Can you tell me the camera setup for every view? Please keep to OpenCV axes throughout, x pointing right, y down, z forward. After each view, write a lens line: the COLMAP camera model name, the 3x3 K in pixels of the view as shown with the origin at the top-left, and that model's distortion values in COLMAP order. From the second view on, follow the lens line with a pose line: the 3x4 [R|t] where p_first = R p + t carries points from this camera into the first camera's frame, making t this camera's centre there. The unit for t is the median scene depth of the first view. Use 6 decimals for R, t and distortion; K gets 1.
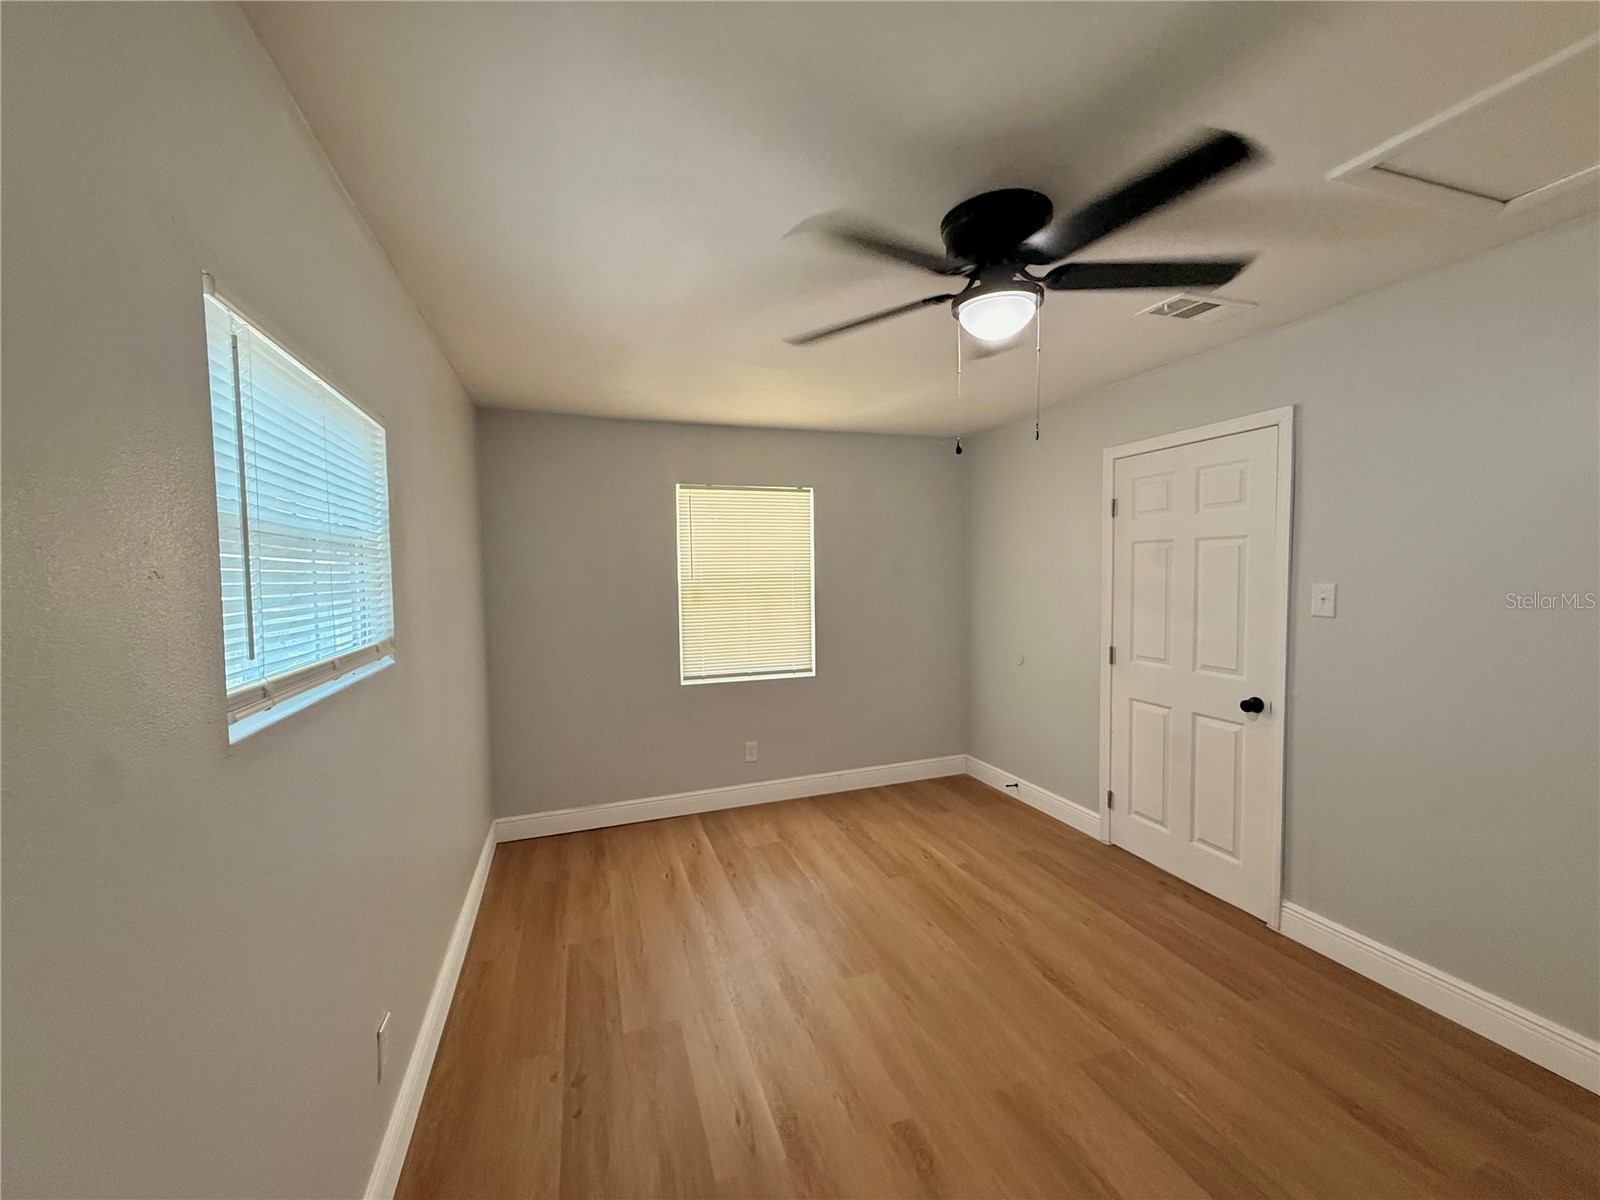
lens RADIAL K [[640.7, 0, 796.0], [0, 640.7, 600.1], [0, 0, 1]] dist [0.001863, 0.000431]
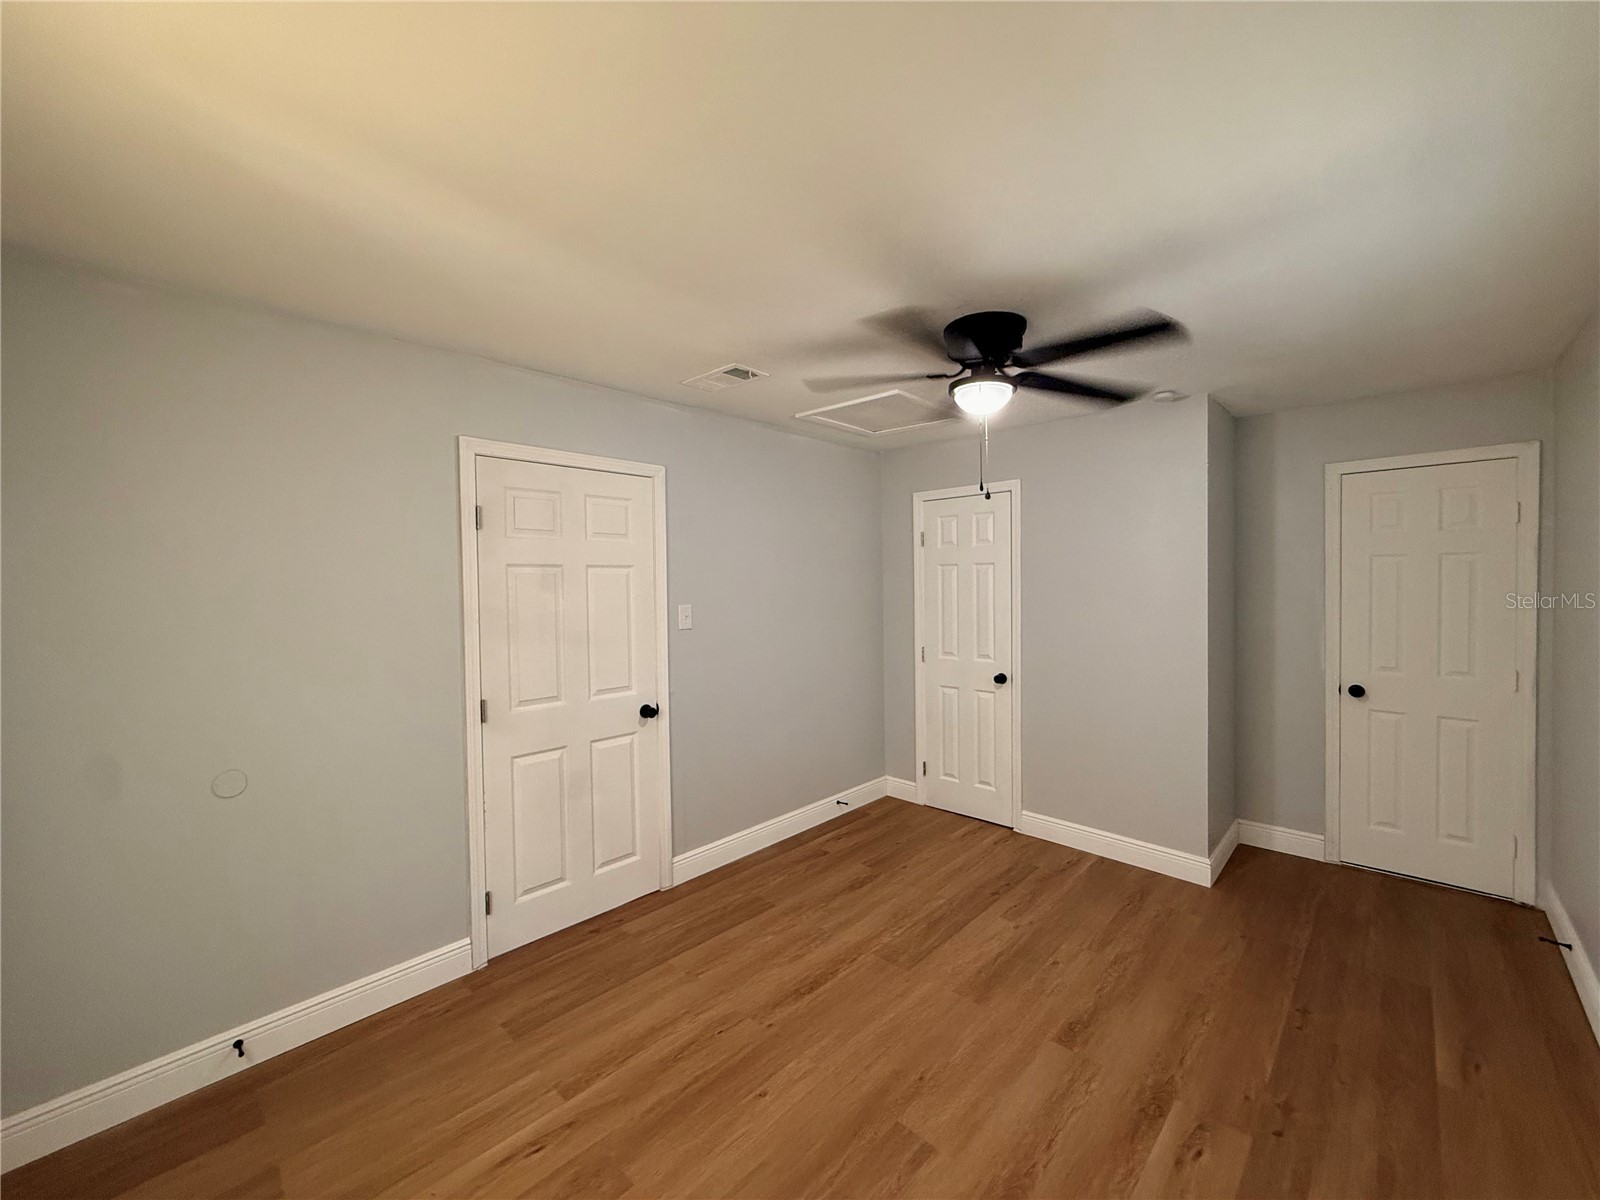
lens RADIAL K [[637.8, 0, 800.0], [0, 637.8, 600.0], [0, 0, 1]] dist [0.001726, 0.000124]
pose [[-0.461295, 0.002939, 0.887242, -0.433242], [0.065964, 0.997341, 0.030993, -0.054578], [-0.884791, 0.072823, -0.460262, 1.242227]]
